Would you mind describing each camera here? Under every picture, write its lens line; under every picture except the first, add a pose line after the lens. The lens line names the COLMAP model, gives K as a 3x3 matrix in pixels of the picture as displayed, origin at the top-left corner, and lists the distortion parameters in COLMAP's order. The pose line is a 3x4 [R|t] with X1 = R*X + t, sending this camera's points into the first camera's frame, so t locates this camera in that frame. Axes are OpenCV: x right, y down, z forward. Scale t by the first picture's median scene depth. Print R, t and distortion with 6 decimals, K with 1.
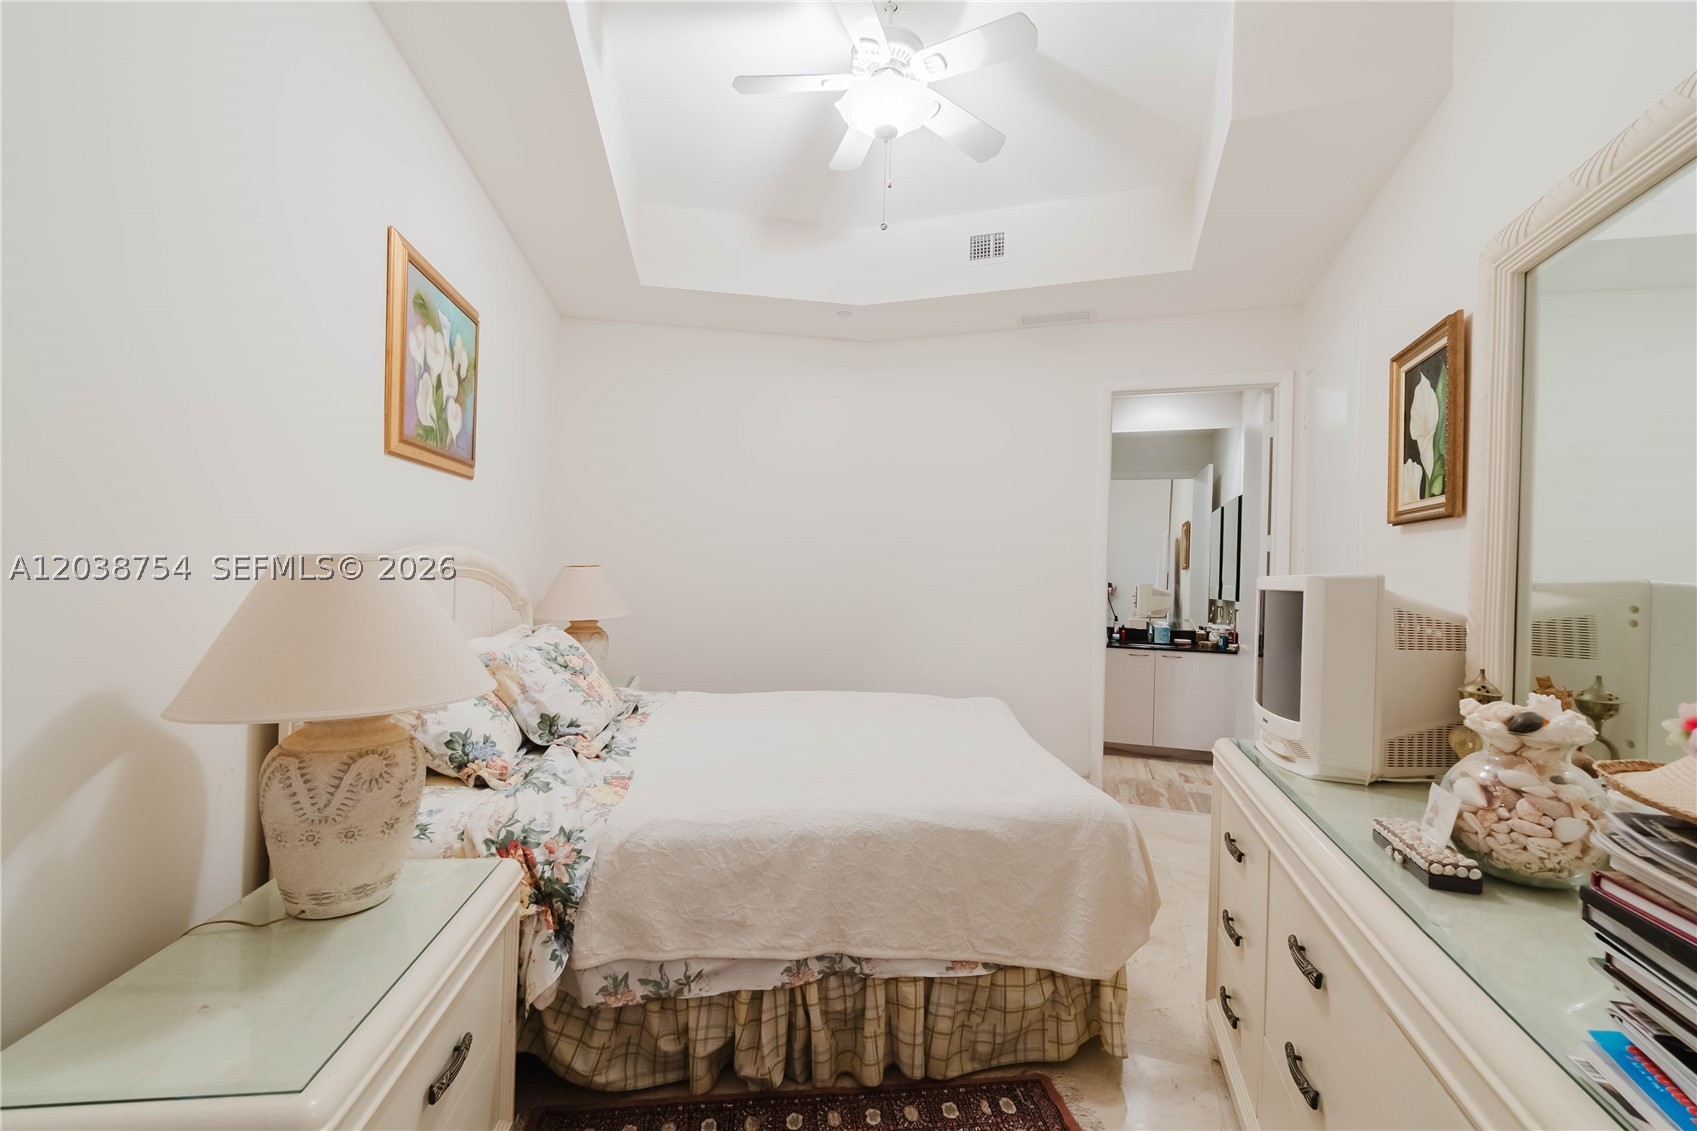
lens RADIAL K [[728.2, 0, 852.4], [0, 728.2, 570.5], [0, 0, 1]] dist [-0.007411, 0.003237]
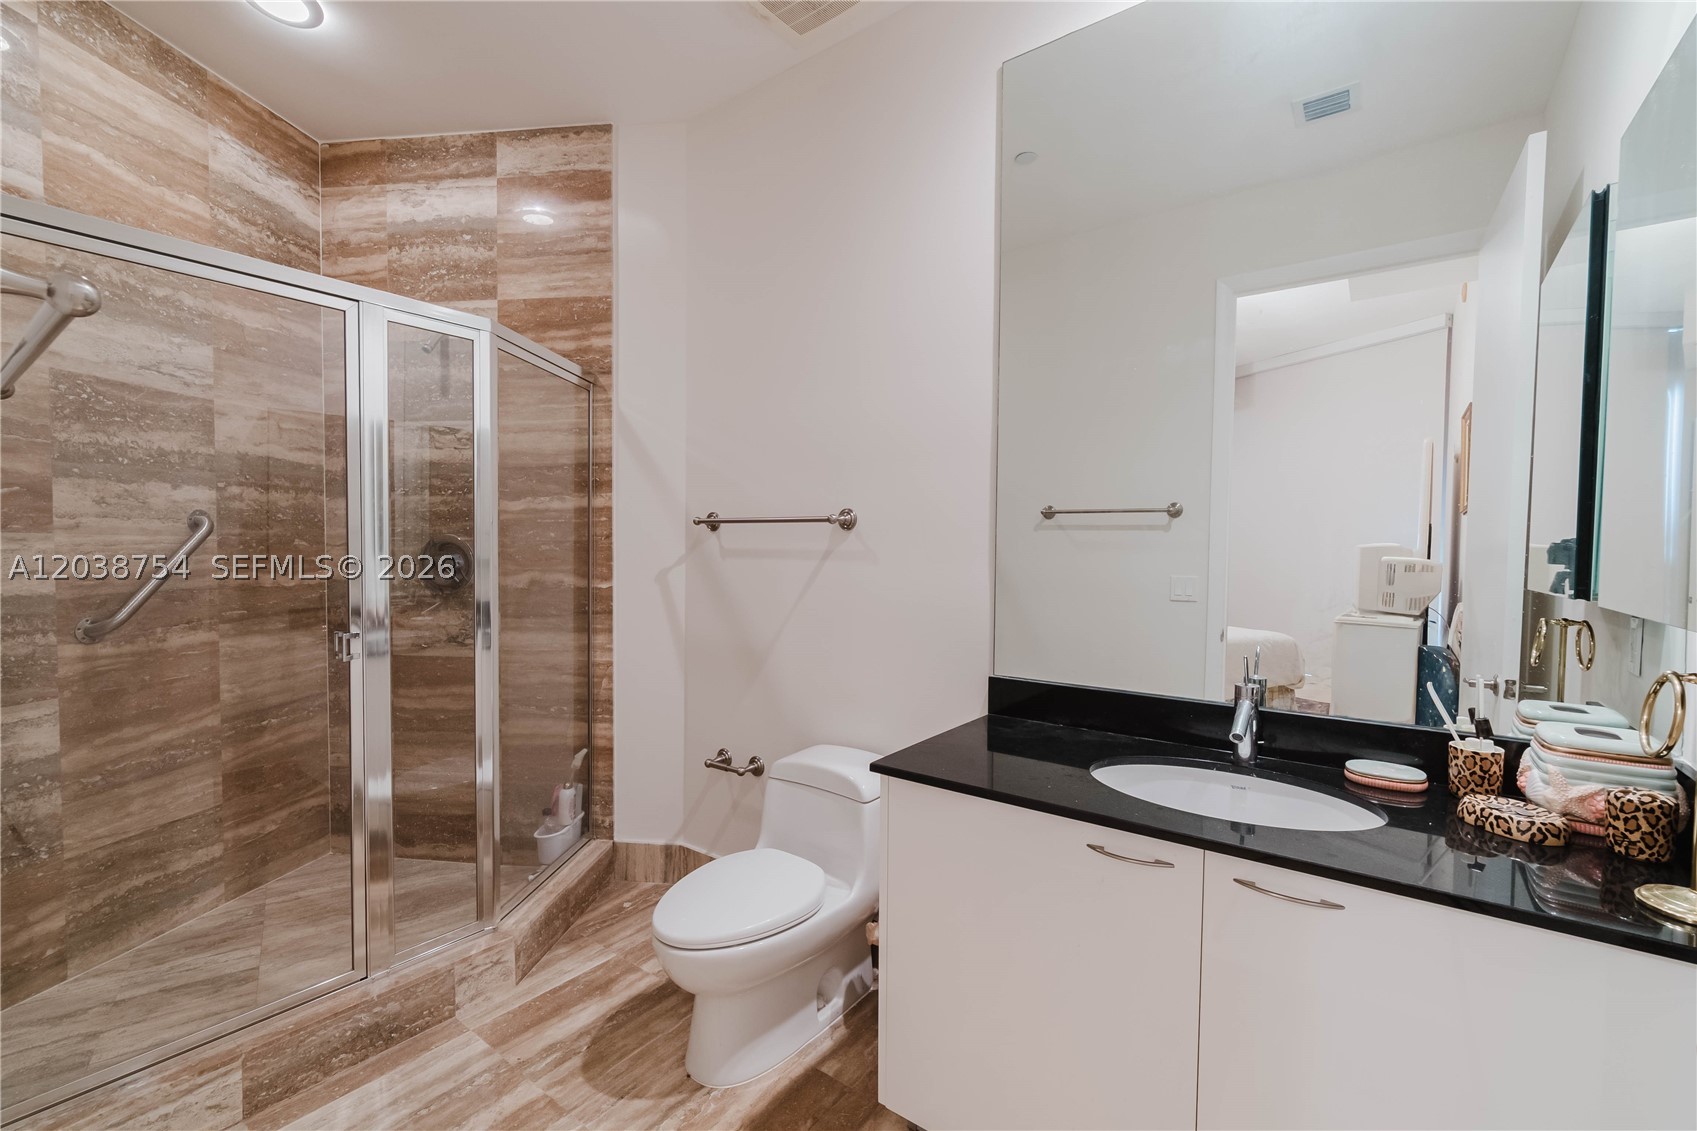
lens RADIAL K [[728.2, 0, 851.1], [0, 728.2, 555.0], [0, 0, 1]] dist [-0.007411, 0.003237]
pose [[0.961403, 0.005355, -0.275090, 0.347681], [0.004258, 0.999401, 0.034334, 0.016582], [0.275110, -0.034180, 0.960805, 0.718983]]
